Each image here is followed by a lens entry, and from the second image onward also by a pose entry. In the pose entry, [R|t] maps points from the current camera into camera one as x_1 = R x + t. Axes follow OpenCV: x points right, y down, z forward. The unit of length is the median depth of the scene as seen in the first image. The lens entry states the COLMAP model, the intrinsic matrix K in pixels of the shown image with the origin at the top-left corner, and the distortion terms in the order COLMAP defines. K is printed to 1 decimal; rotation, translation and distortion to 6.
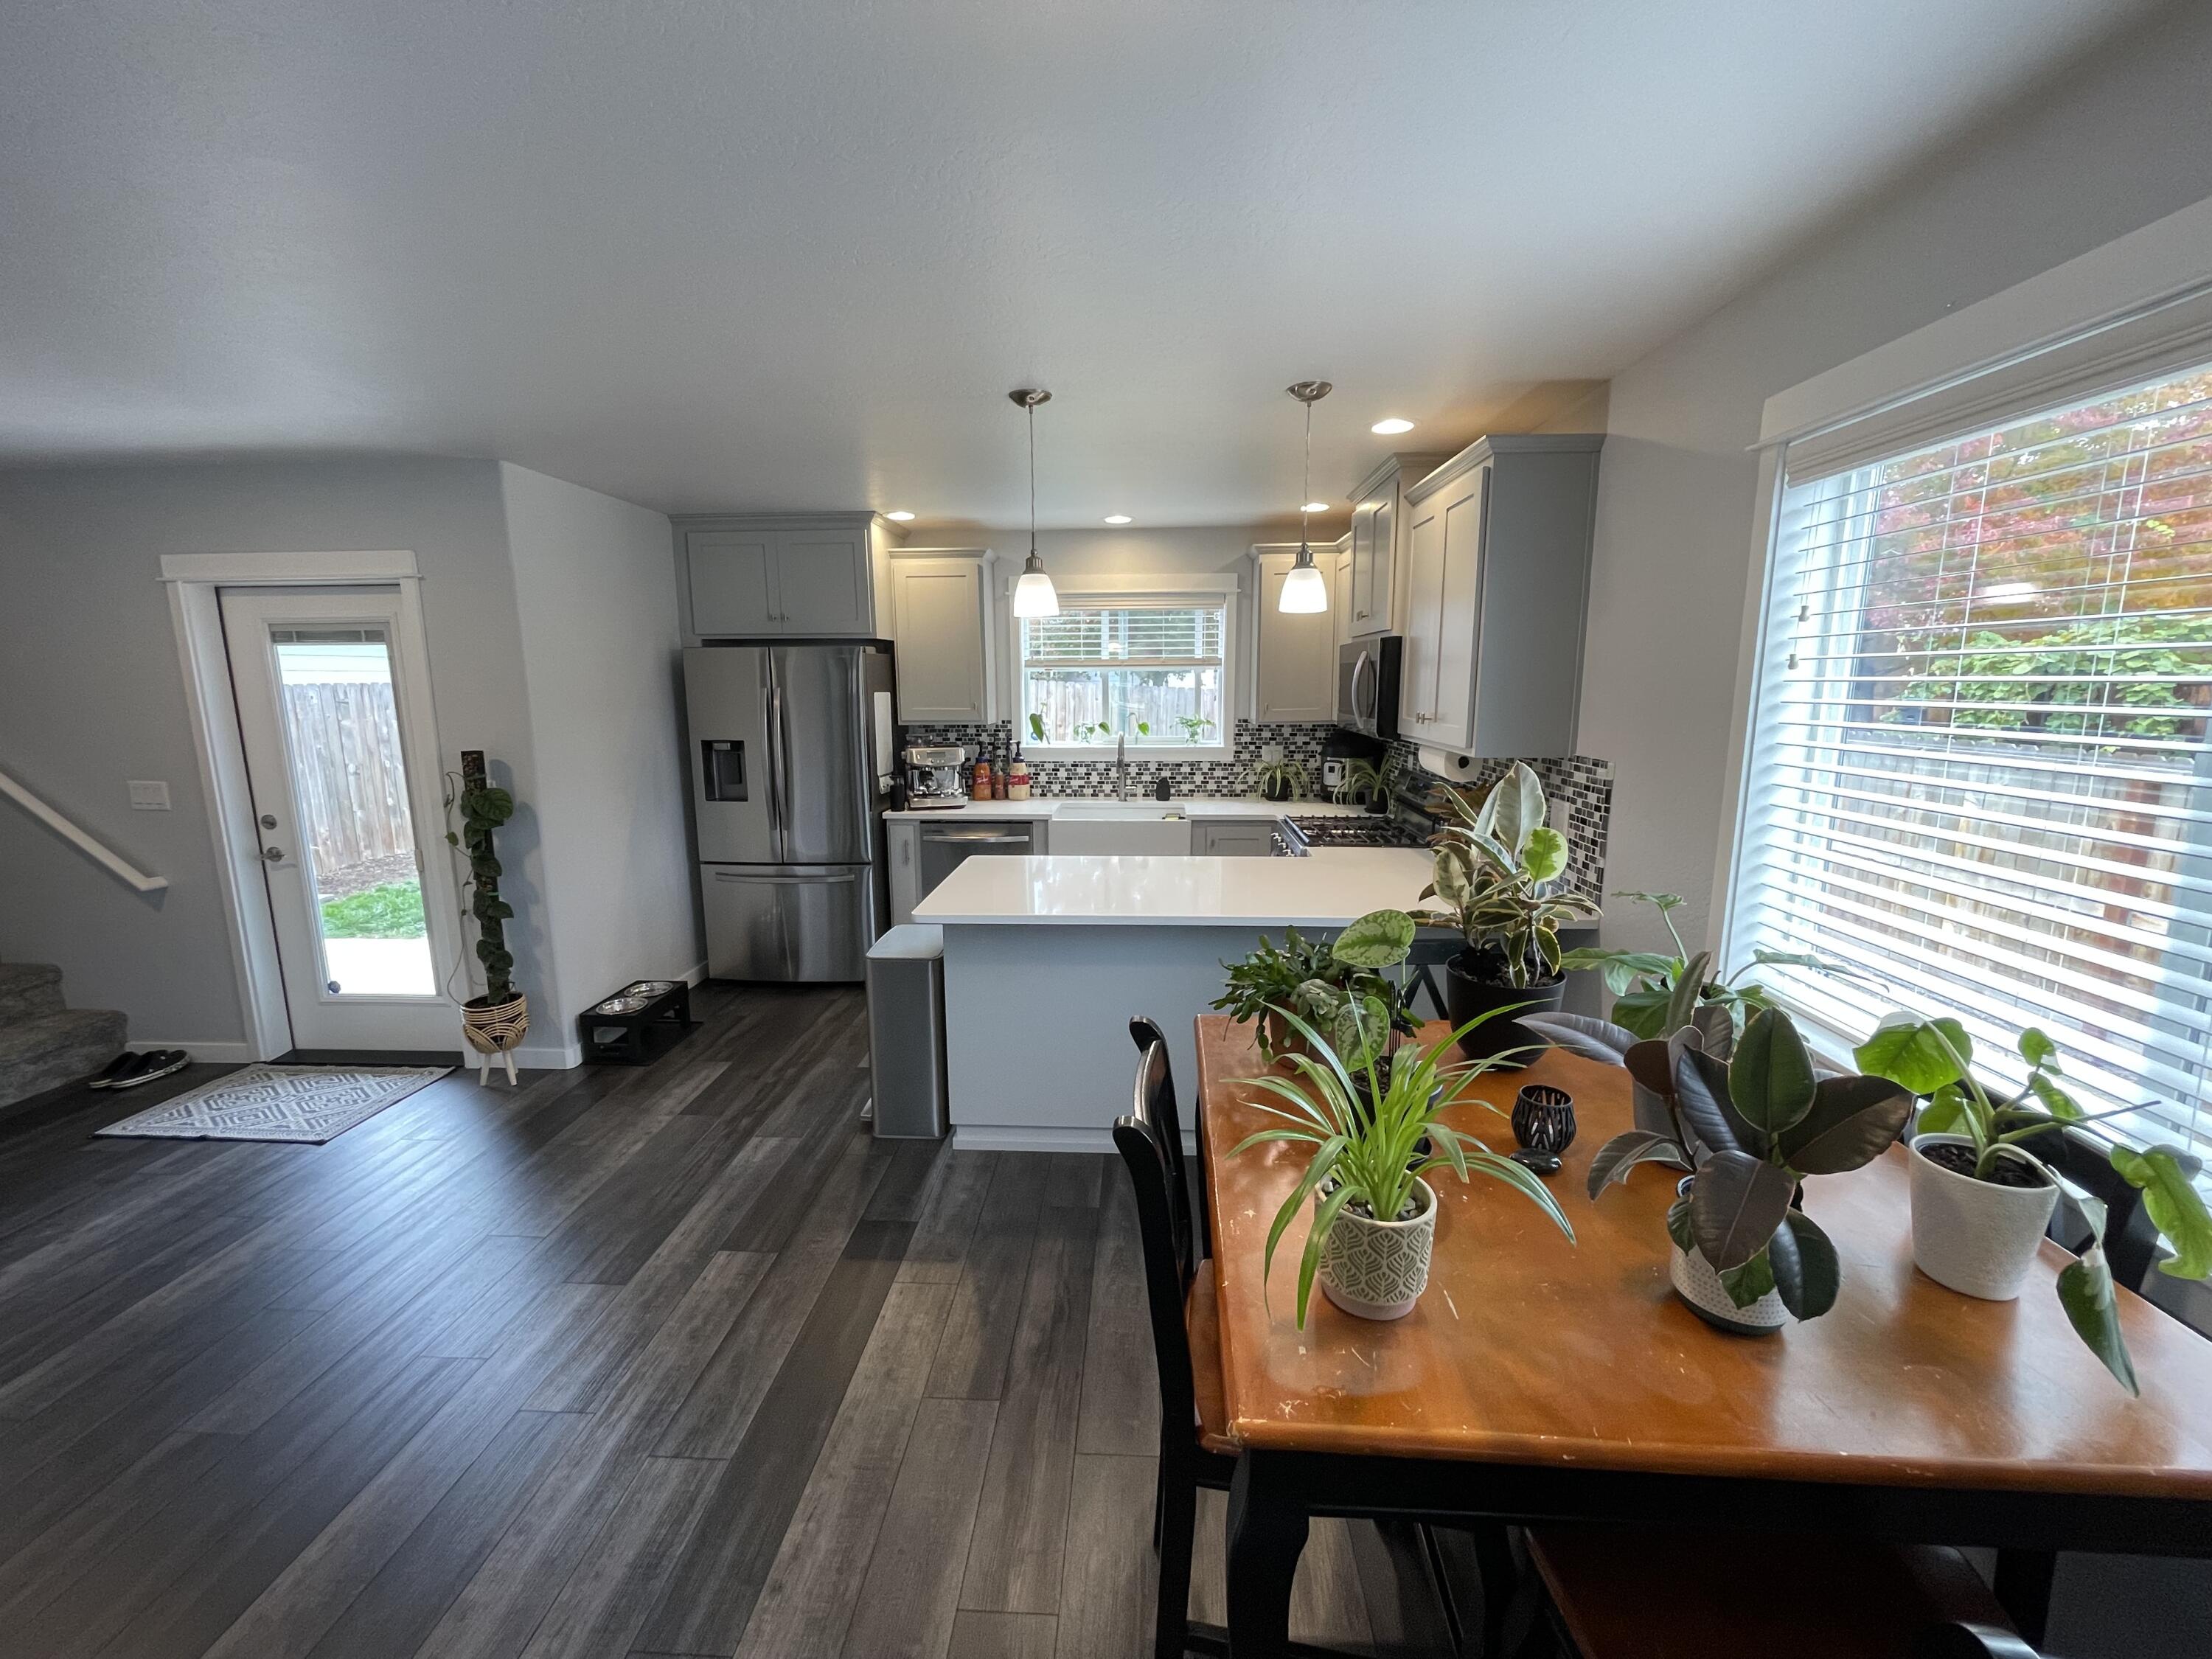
lens RADIAL K [[894.8, 0, 1094.5], [0, 894.8, 828.5], [0, 0, 1]] dist [0.003831, -0.001605]
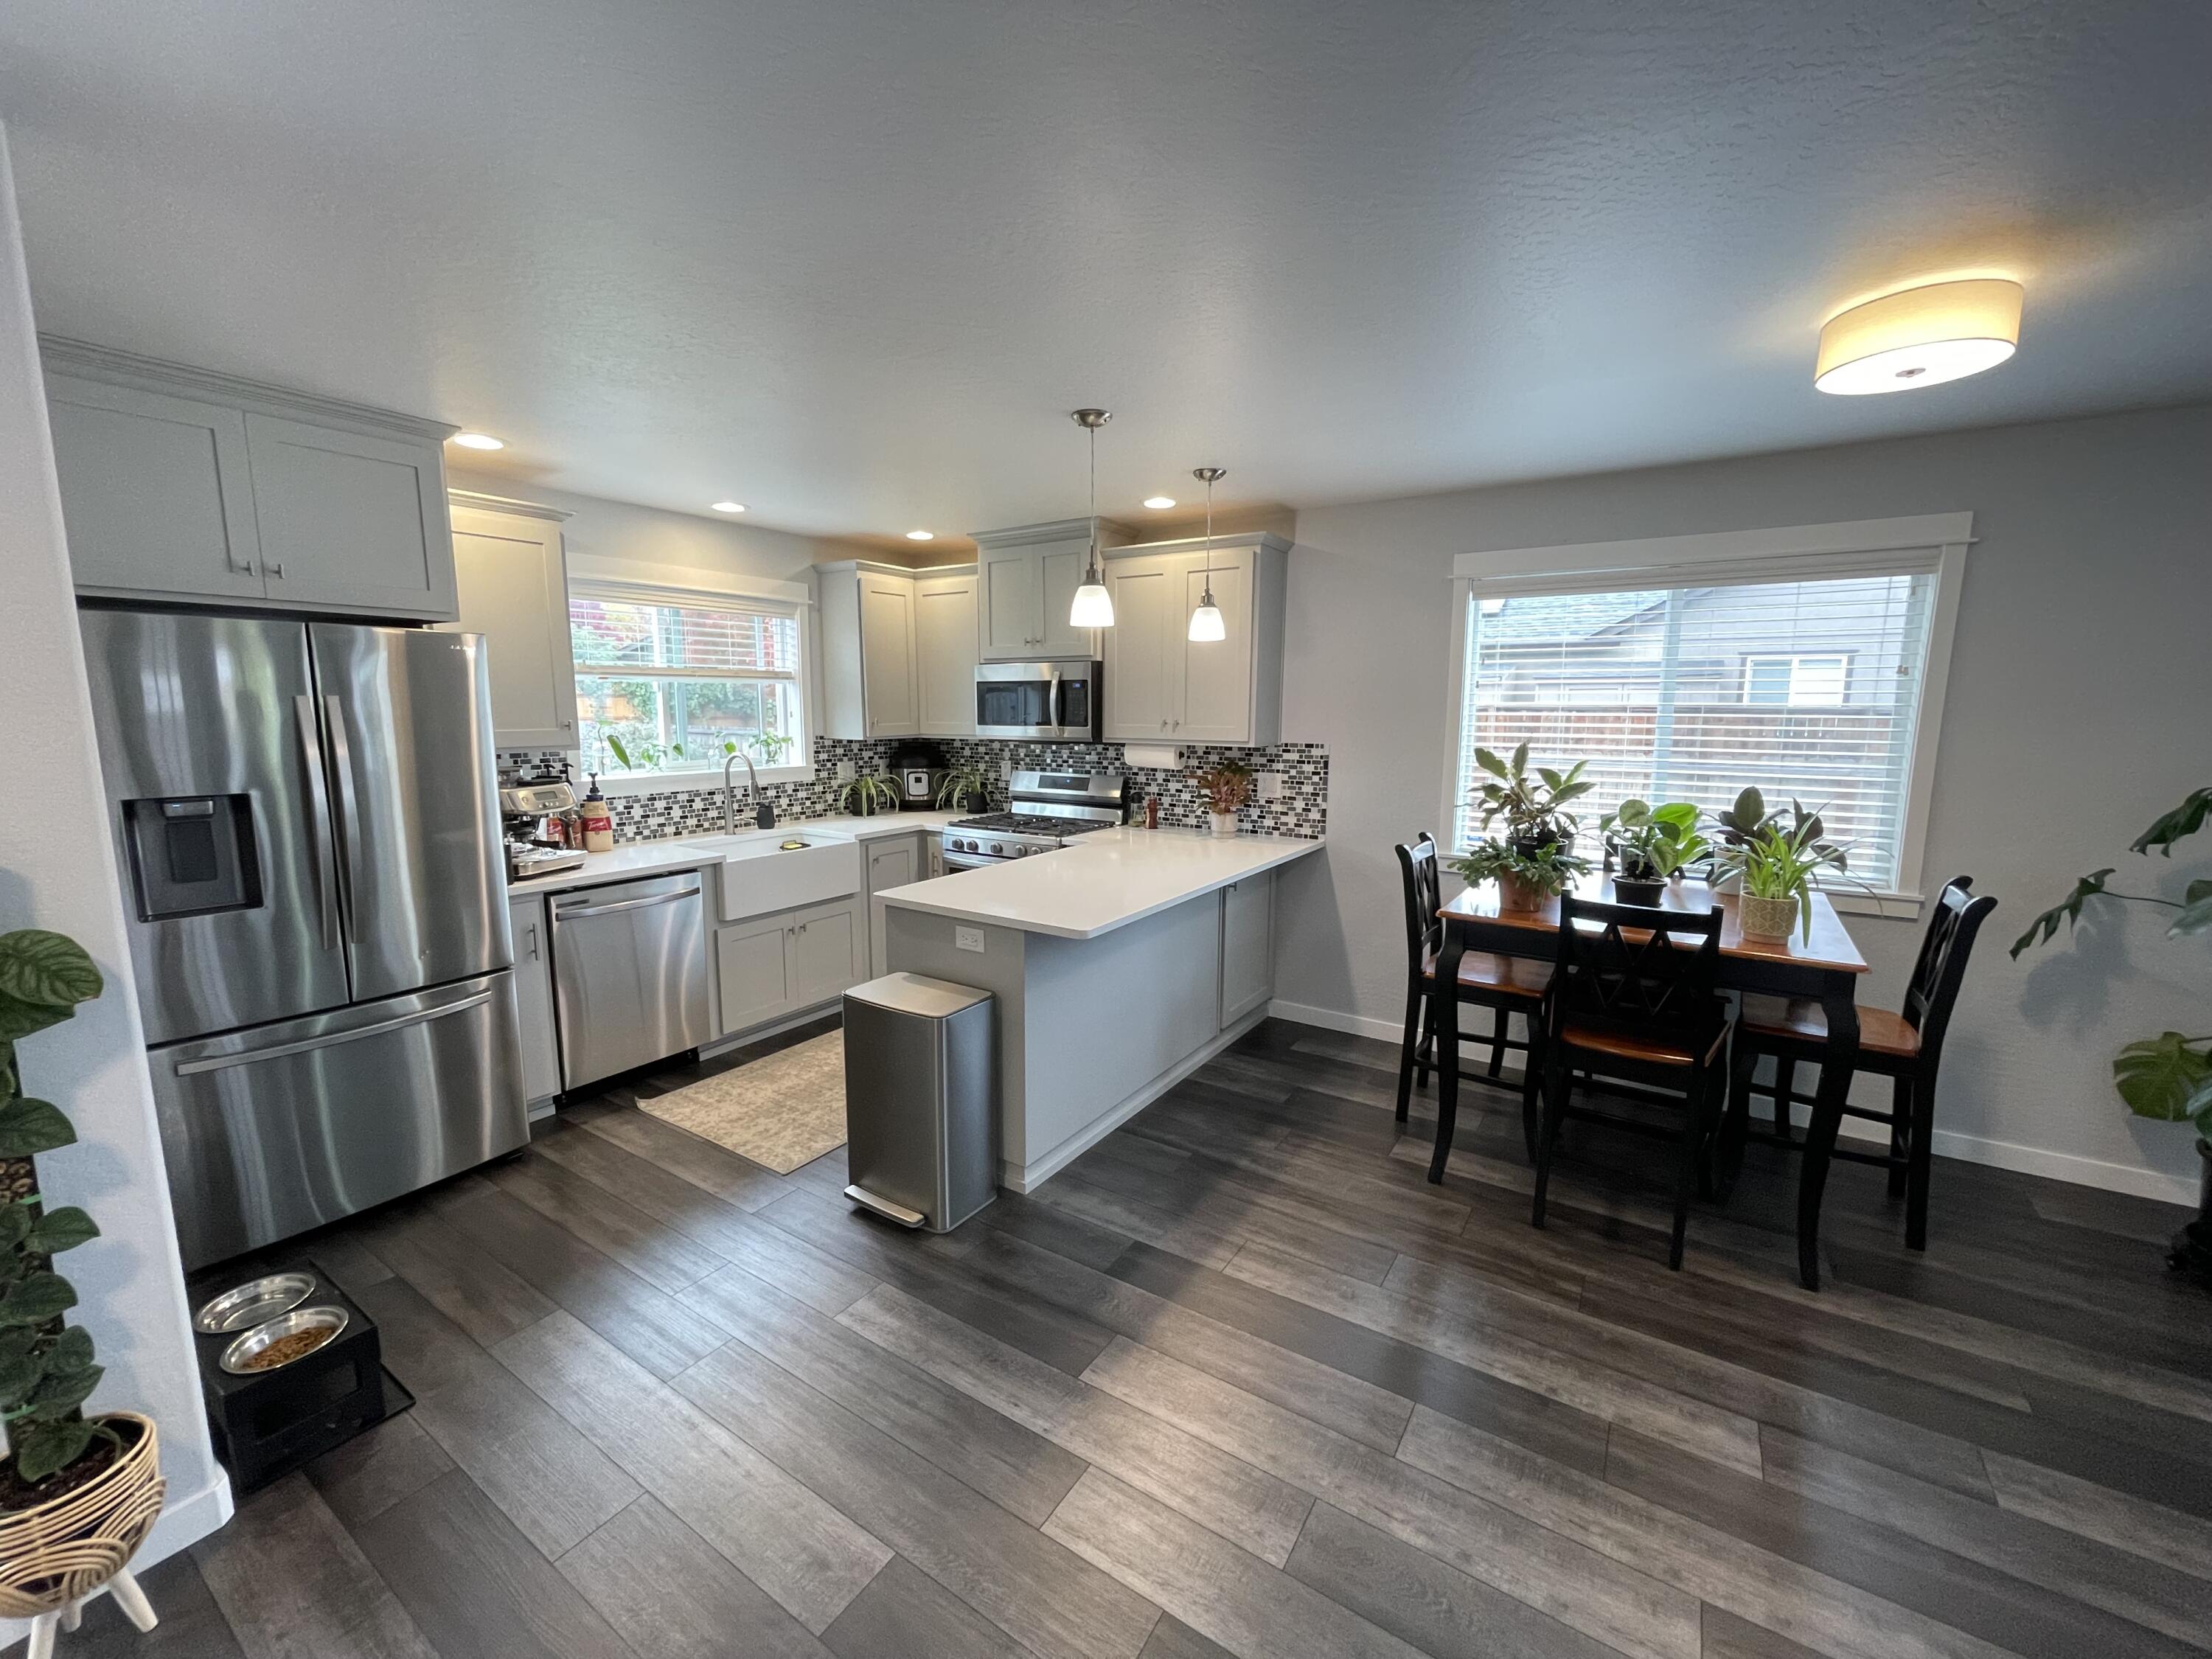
lens RADIAL K [[894.8, 0, 1117.2], [0, 894.8, 829.2], [0, 0, 1]] dist [0.003831, -0.001605]
pose [[0.492873, -0.113866, 0.862619, -0.521628], [0.139316, 0.988937, 0.050940, -0.027766], [-0.858876, 0.095070, 0.503284, 0.251780]]
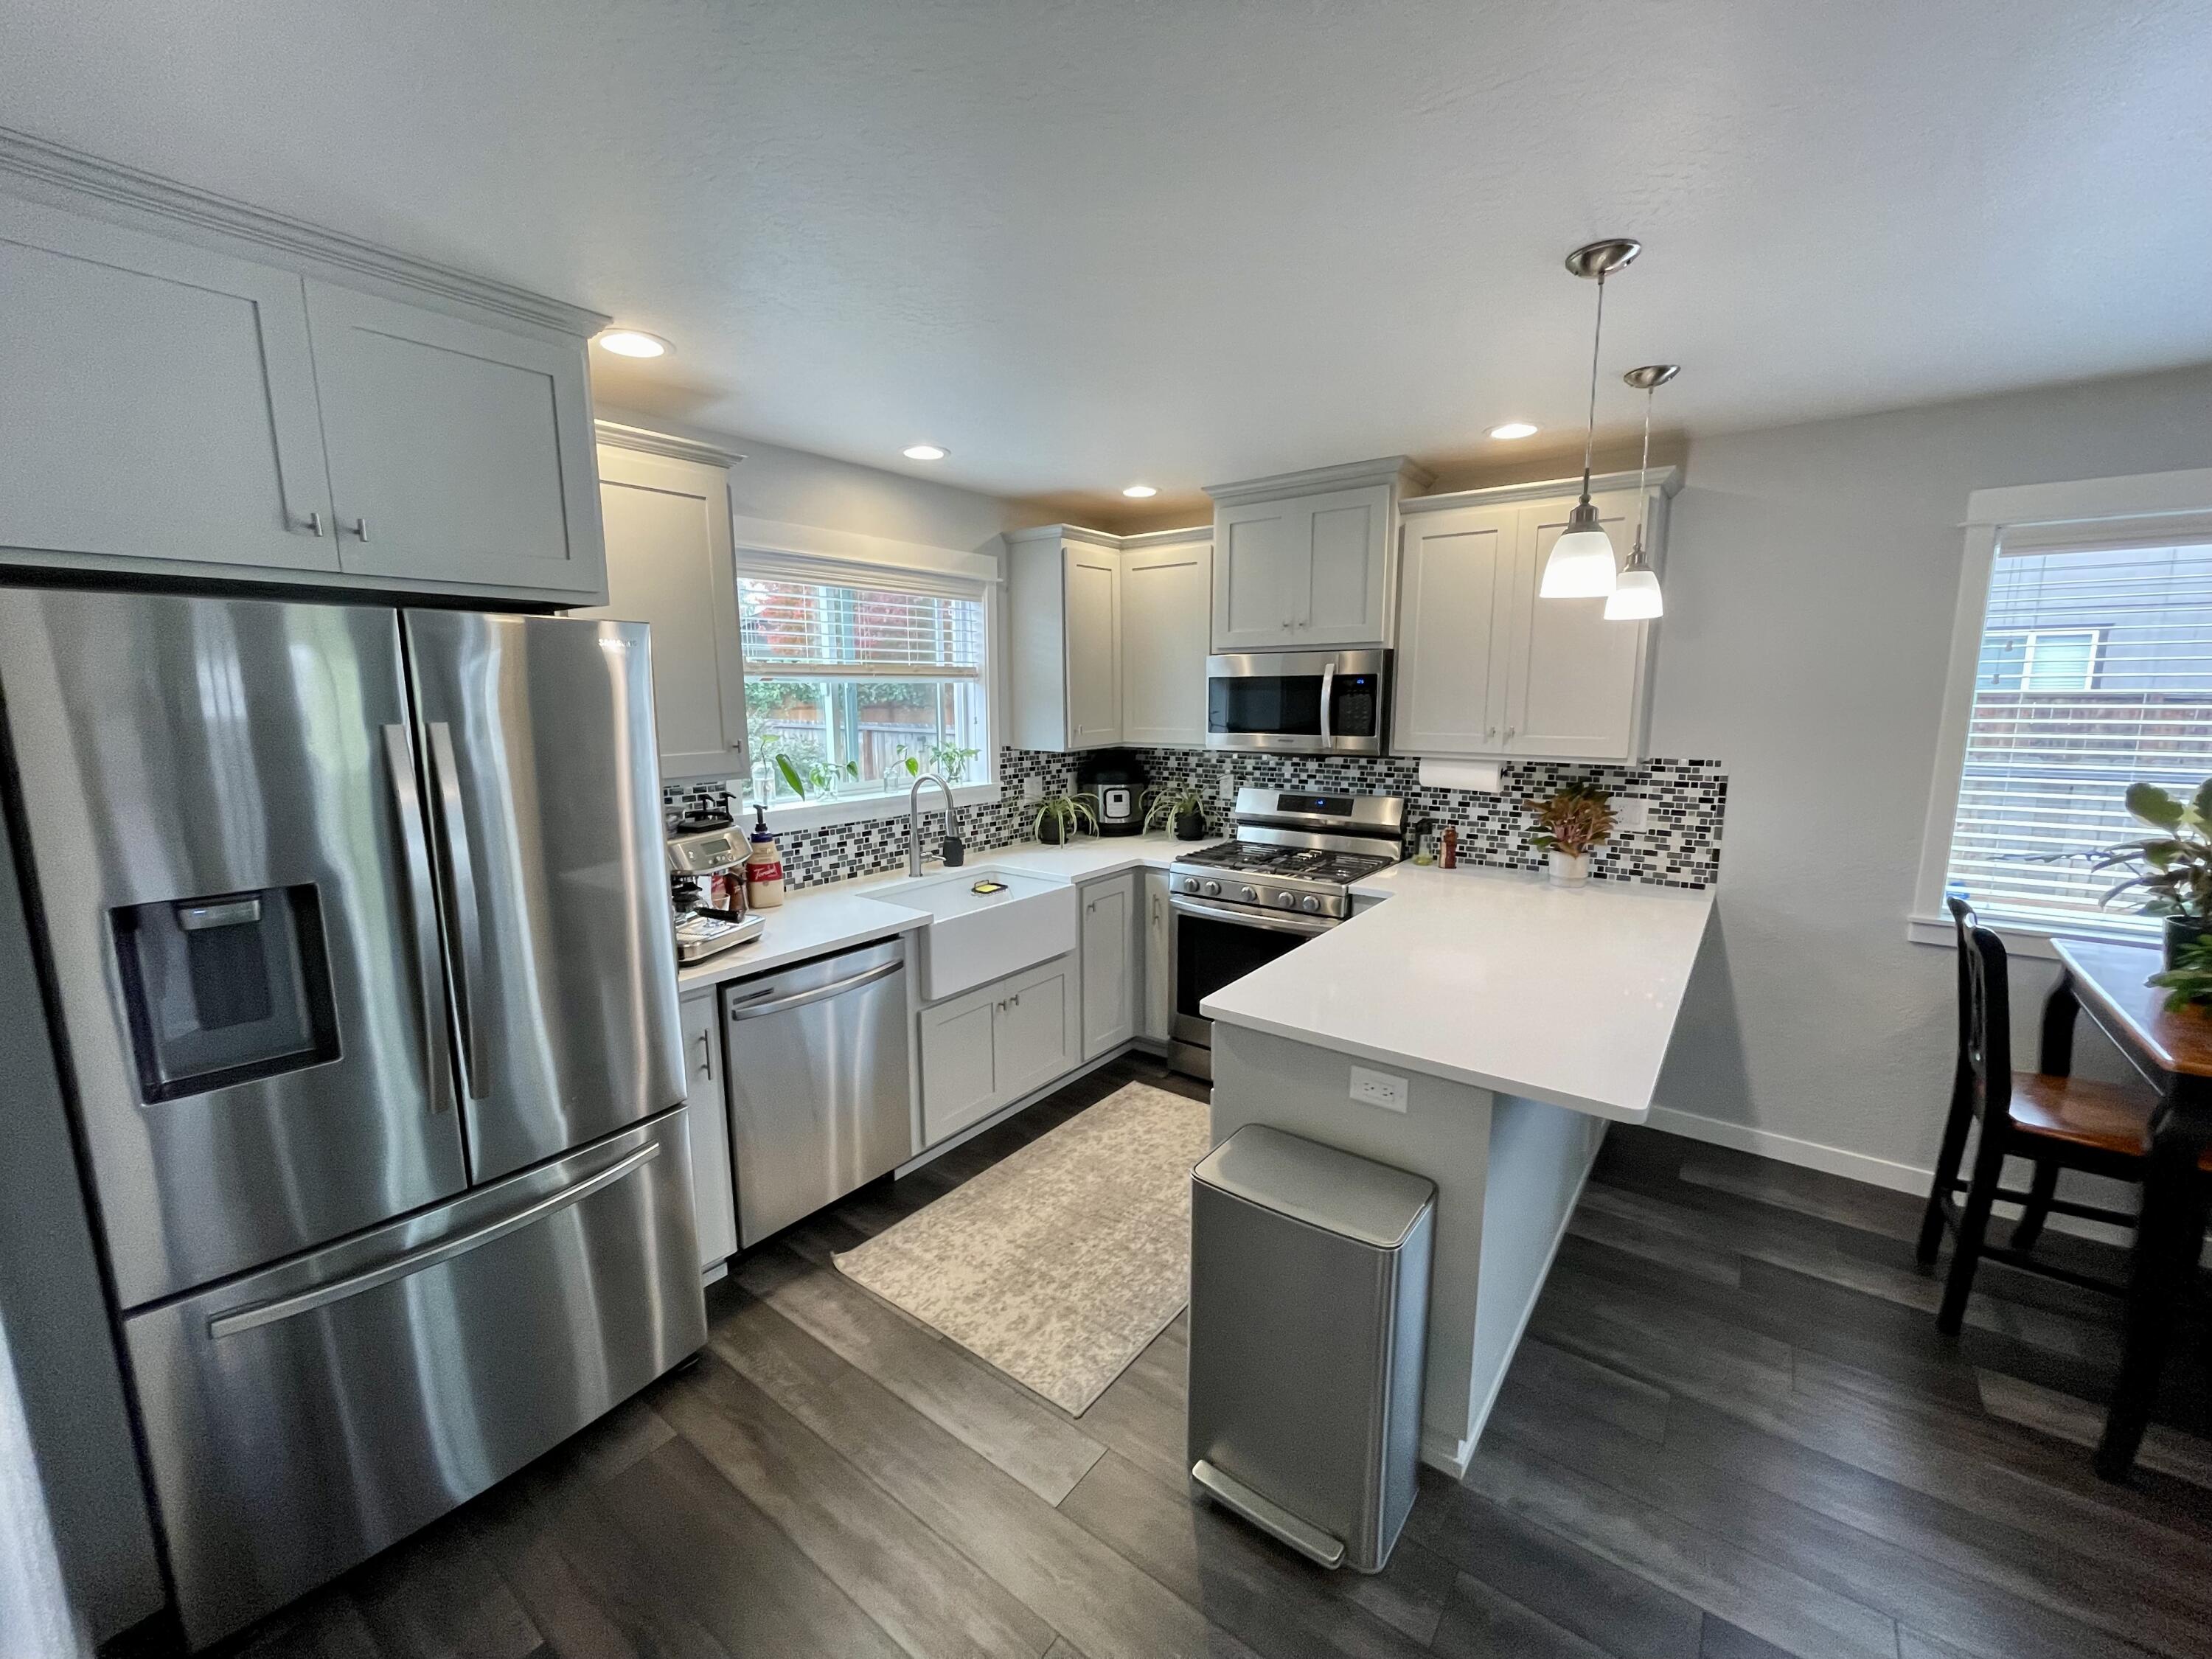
lens RADIAL K [[894.8, 0, 1120.5], [0, 894.8, 827.6], [0, 0, 1]] dist [0.003831, -0.001605]
pose [[0.546342, -0.125662, 0.828082, -0.434991], [0.140907, 0.988379, 0.057021, -0.083241], [-0.825624, 0.085529, 0.557700, 0.494139]]
